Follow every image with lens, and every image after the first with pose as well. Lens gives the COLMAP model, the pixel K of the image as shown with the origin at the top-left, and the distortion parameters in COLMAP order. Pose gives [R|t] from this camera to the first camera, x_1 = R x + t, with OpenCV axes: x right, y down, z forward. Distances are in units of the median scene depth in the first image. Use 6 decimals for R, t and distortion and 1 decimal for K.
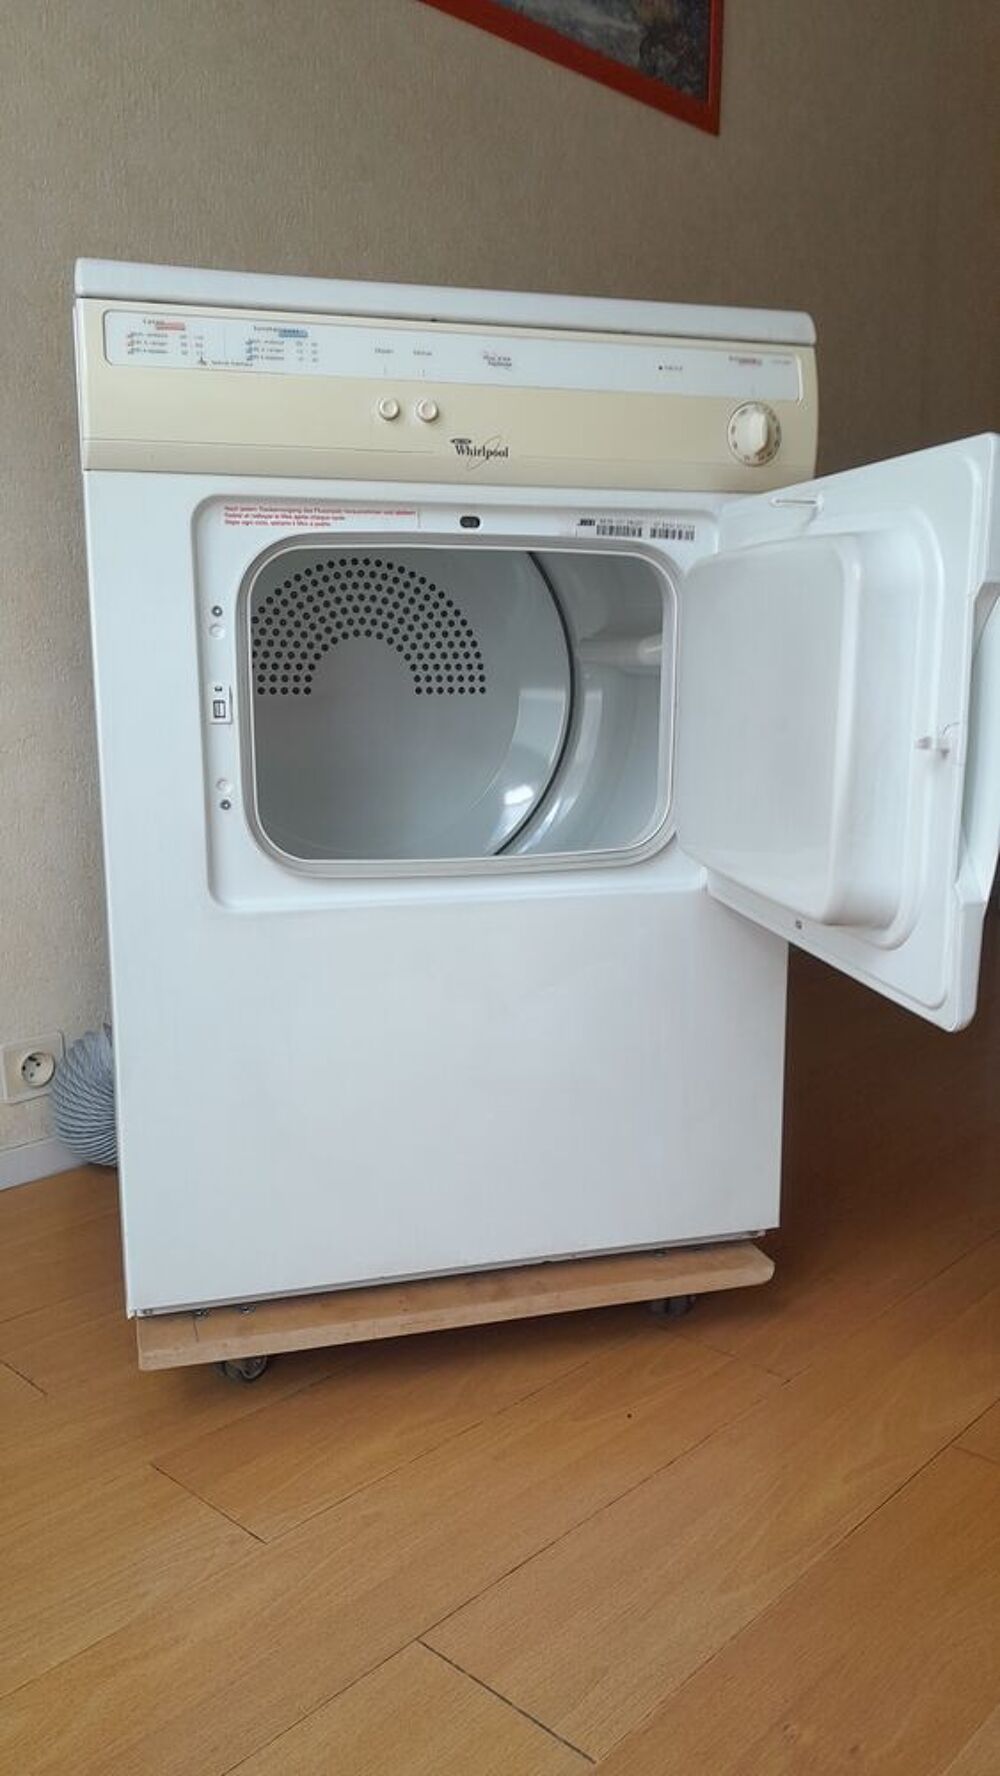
lens RADIAL K [[1372.2, 0, 484.5], [0, 1372.2, 878.6], [0, 0, 1]] dist [-0.017324, 0.020775]
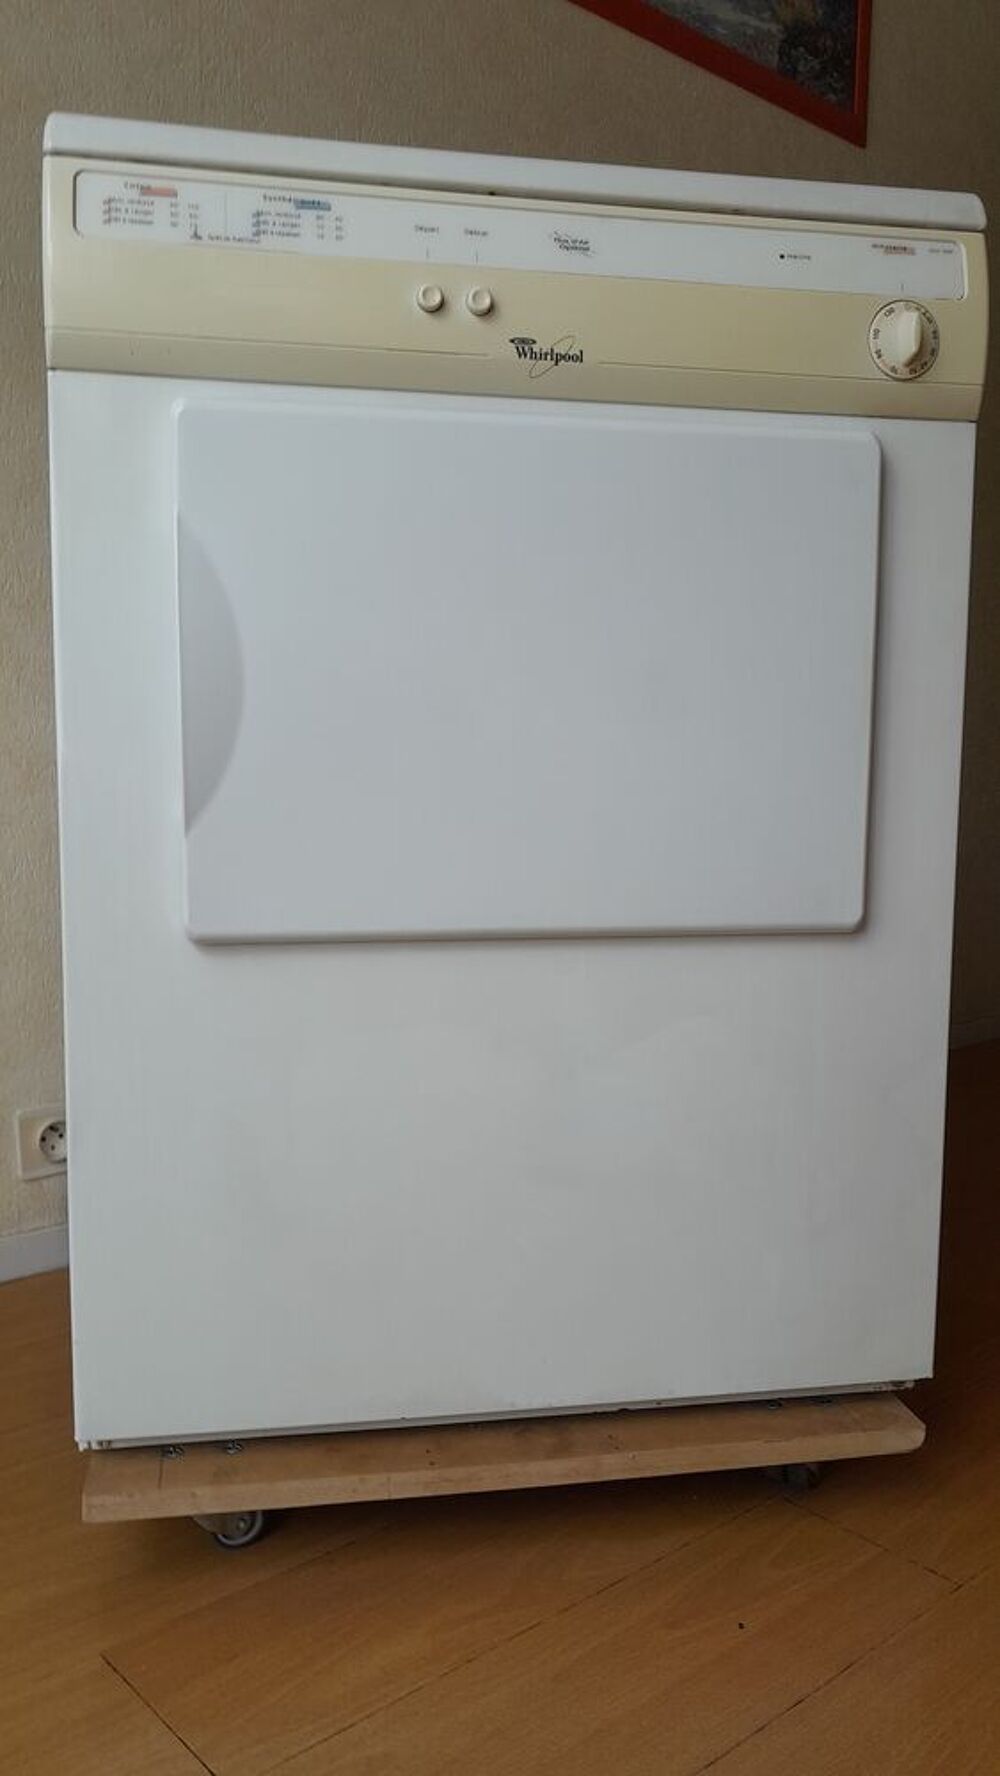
lens RADIAL K [[1372.2, 0, 472.0], [0, 1372.2, 879.8], [0, 0, 1]] dist [-0.017324, 0.020775]
pose [[0.993553, 0.020530, -0.111498, 0.045535], [-0.029286, 0.996564, -0.077470, 0.049677], [0.109524, 0.080236, 0.990740, 0.224844]]
